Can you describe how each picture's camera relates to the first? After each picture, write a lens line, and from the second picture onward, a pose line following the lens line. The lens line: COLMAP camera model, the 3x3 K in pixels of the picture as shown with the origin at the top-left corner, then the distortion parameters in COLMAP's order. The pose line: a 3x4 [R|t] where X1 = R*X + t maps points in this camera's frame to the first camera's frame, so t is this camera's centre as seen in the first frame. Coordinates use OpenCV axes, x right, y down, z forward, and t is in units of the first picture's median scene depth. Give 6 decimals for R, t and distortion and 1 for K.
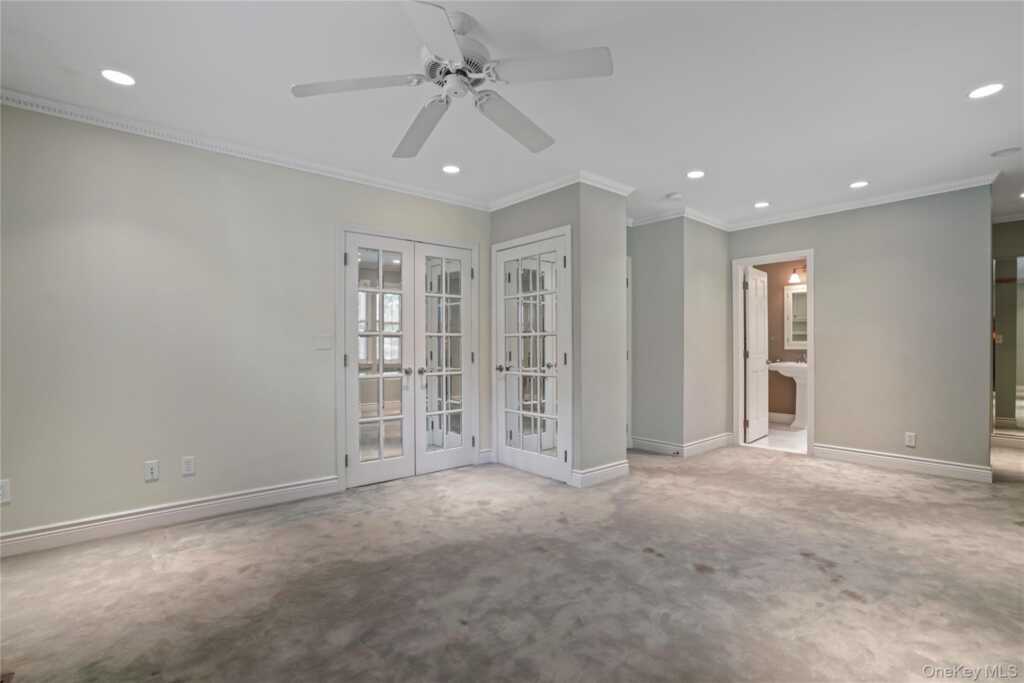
lens RADIAL K [[477.9, 0, 520.5], [0, 477.9, 345.4], [0, 0, 1]] dist [-0.056976, 0.025280]
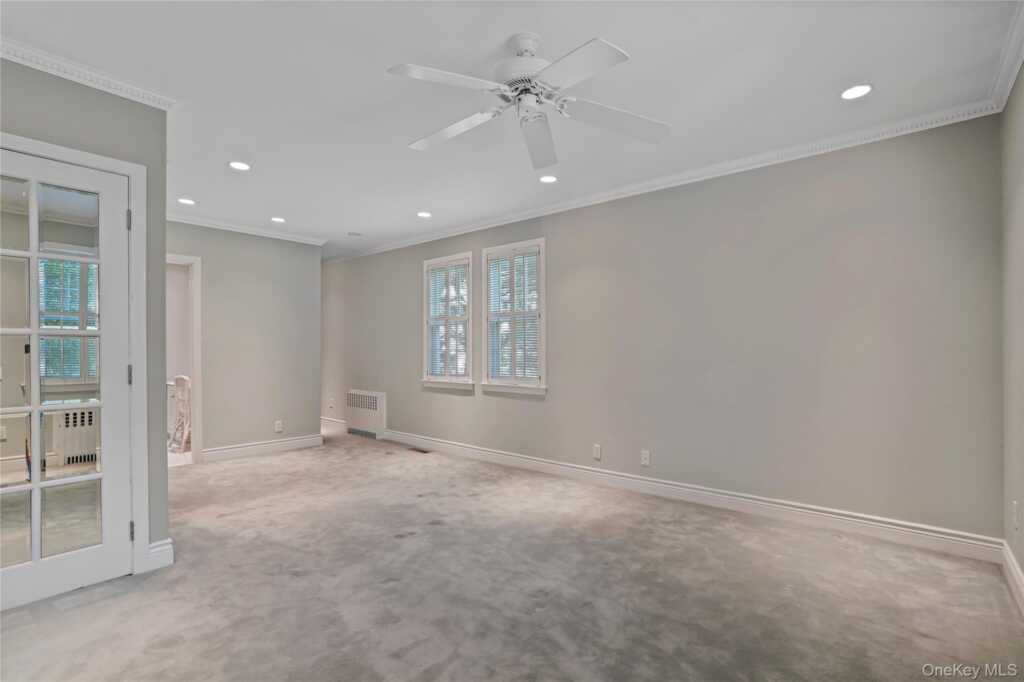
lens RADIAL K [[477.9, 0, 520.5], [0, 477.9, 344.9], [0, 0, 1]] dist [-0.056976, 0.025280]
pose [[-0.153162, 0.014041, 0.988101, -0.654259], [0.000468, 0.999900, -0.014136, -0.003295], [-0.988201, -0.001702, -0.153153, 0.655756]]
